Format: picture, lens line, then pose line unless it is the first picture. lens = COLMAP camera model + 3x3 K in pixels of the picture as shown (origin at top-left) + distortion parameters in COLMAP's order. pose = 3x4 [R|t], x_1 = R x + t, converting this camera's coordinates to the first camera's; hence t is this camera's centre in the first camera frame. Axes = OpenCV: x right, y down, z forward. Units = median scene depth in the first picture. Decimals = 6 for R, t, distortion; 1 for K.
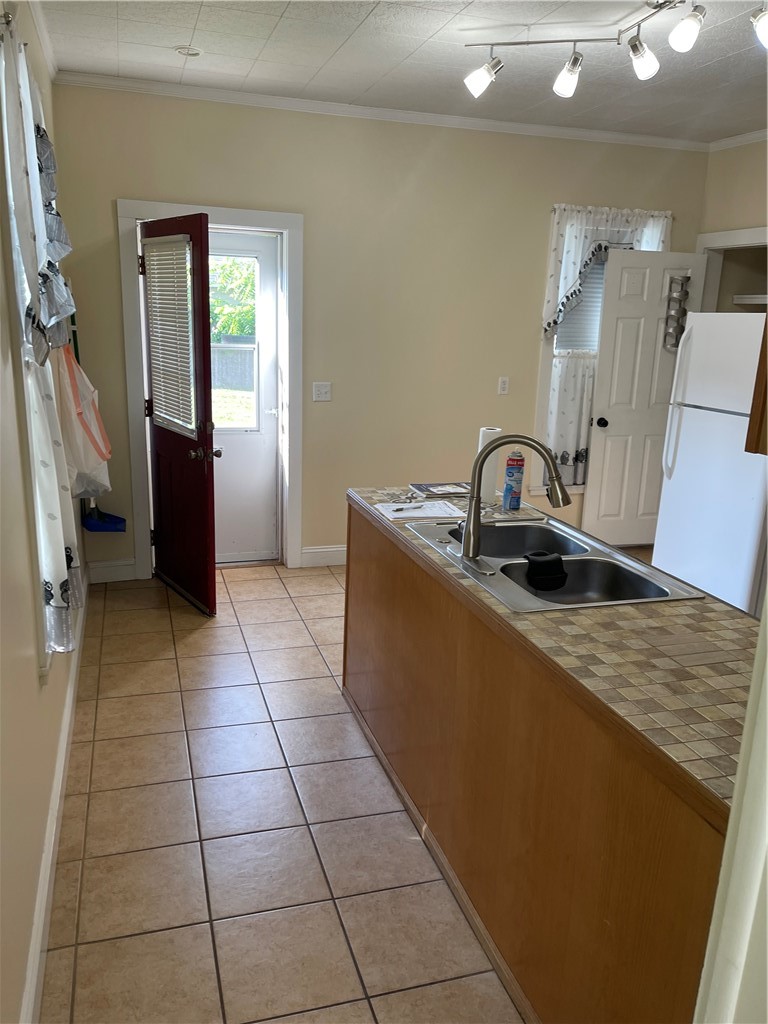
lens RADIAL K [[769.8, 0, 383.6], [0, 769.8, 514.2], [0, 0, 1]] dist [0.054110, -0.082754]
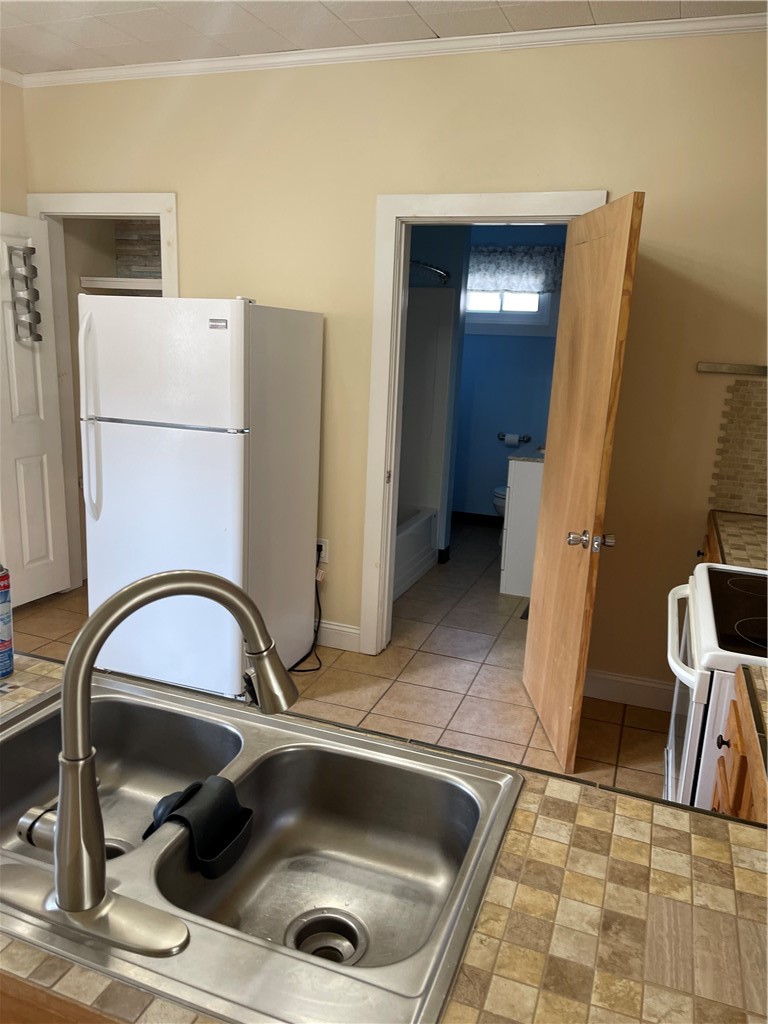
lens RADIAL K [[769.8, 0, 386.5], [0, 769.8, 514.8], [0, 0, 1]] dist [0.054110, -0.082754]
pose [[0.619264, -0.187081, 0.762570, -0.026395], [0.176231, 0.979538, 0.097197, -0.074568], [-0.765151, 0.074198, 0.639562, 0.319846]]
